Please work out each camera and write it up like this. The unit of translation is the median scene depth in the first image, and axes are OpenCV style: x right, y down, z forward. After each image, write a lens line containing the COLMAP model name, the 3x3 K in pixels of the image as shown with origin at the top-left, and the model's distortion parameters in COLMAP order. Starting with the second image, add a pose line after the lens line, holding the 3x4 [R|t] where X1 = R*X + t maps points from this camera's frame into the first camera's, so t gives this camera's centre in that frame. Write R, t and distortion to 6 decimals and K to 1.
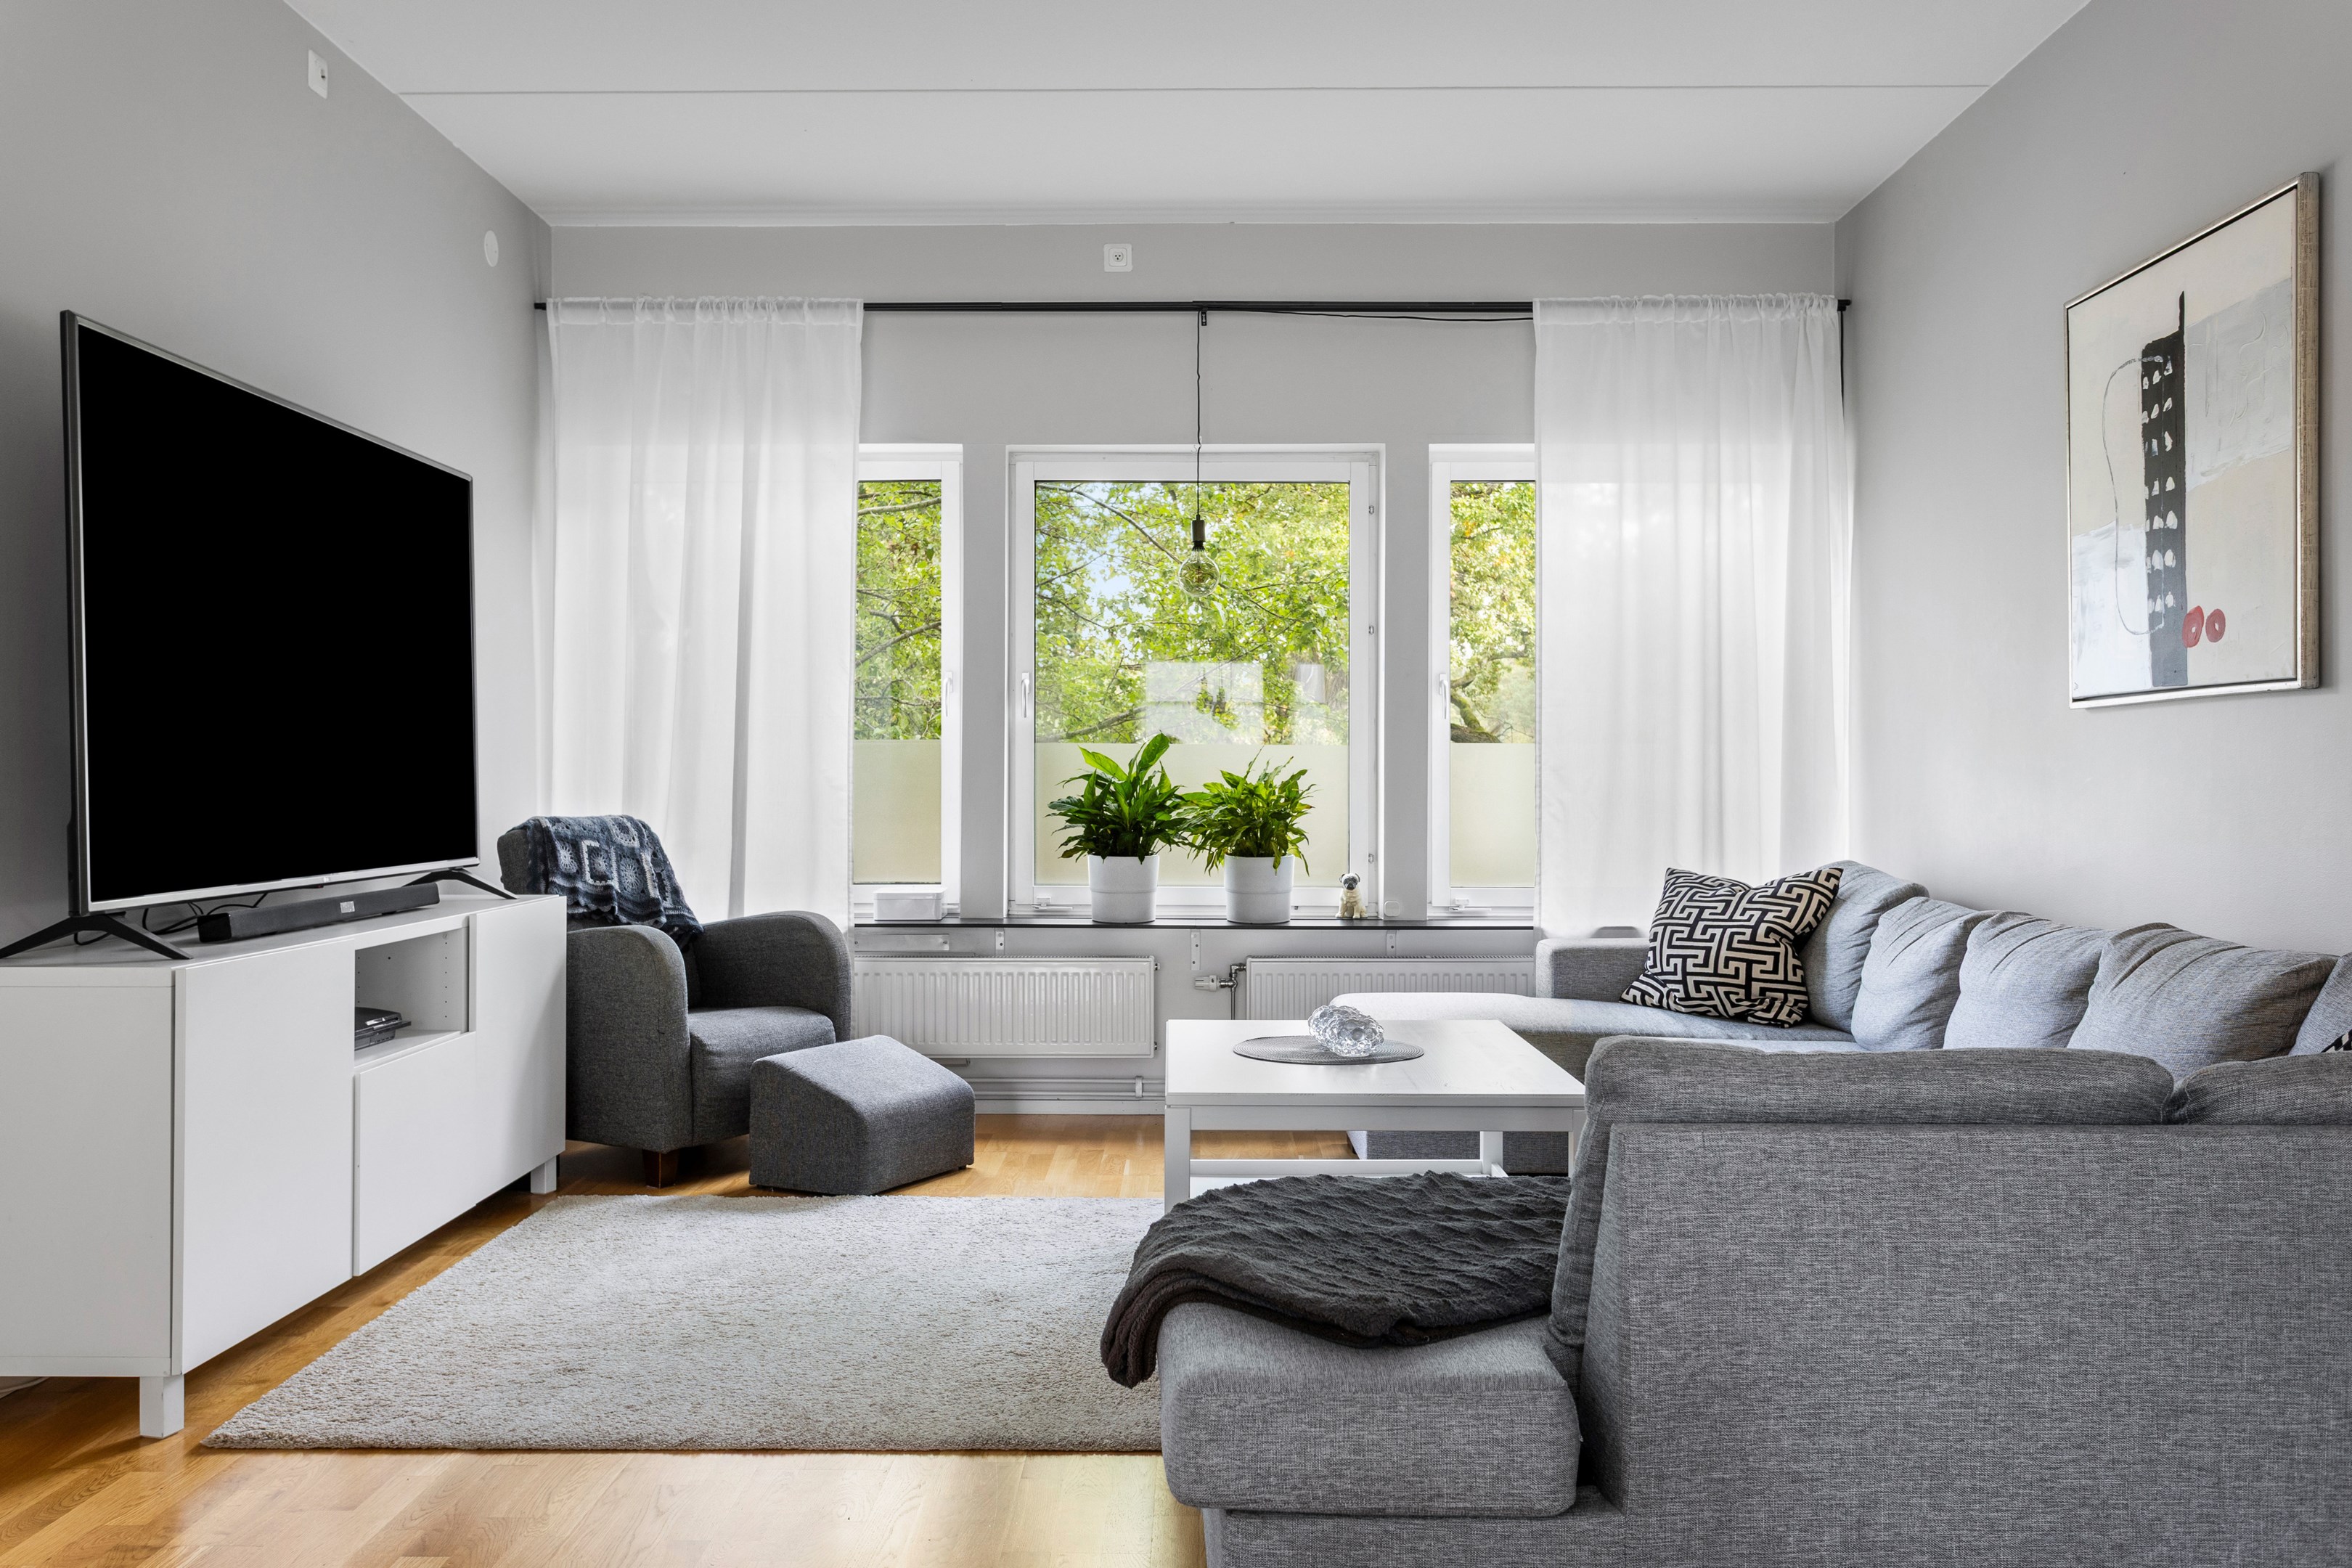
lens RADIAL K [[1876.0, 0, 1176.0], [0, 1876.0, 784.0], [0, 0, 1]] dist [0.003071, 0.005162]
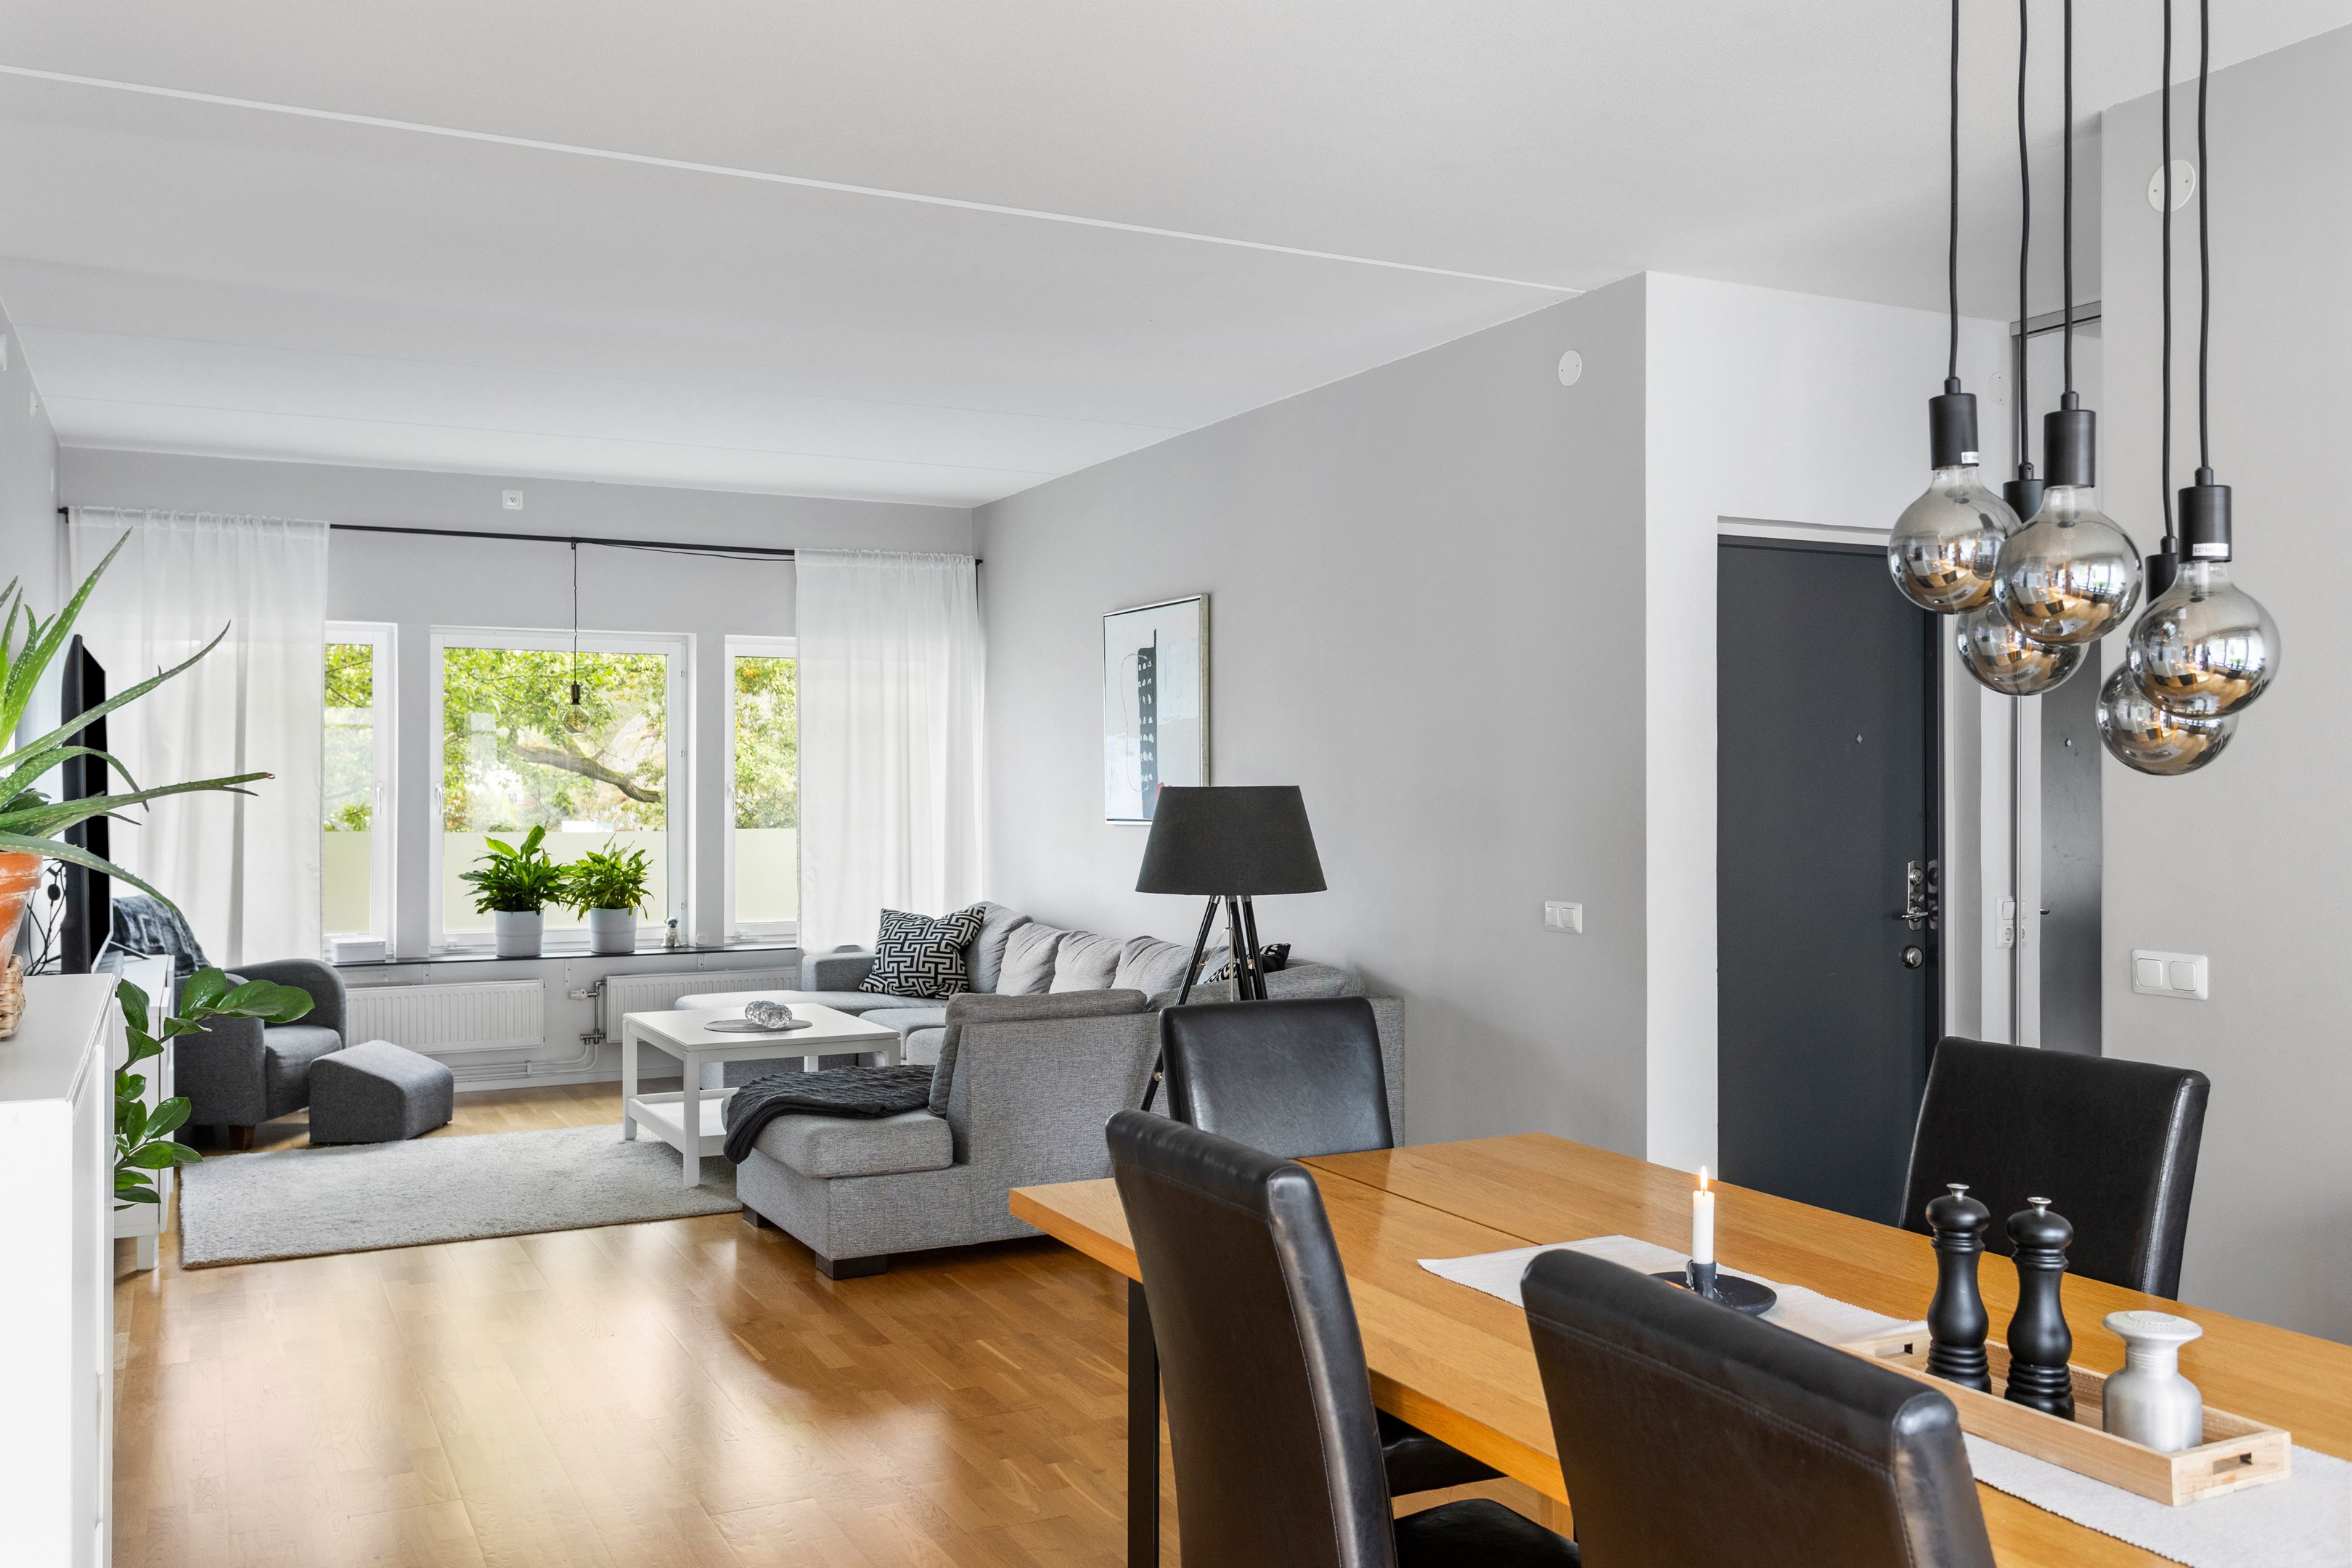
lens RADIAL K [[1876.0, 0, 1176.0], [0, 1876.0, 784.0], [0, 0, 1]] dist [0.003071, 0.005162]
pose [[0.881337, -0.000699, 0.472488, -0.285826], [0.002686, 0.999990, -0.003531, -0.057360], [-0.472481, 0.004382, 0.881330, -0.564802]]
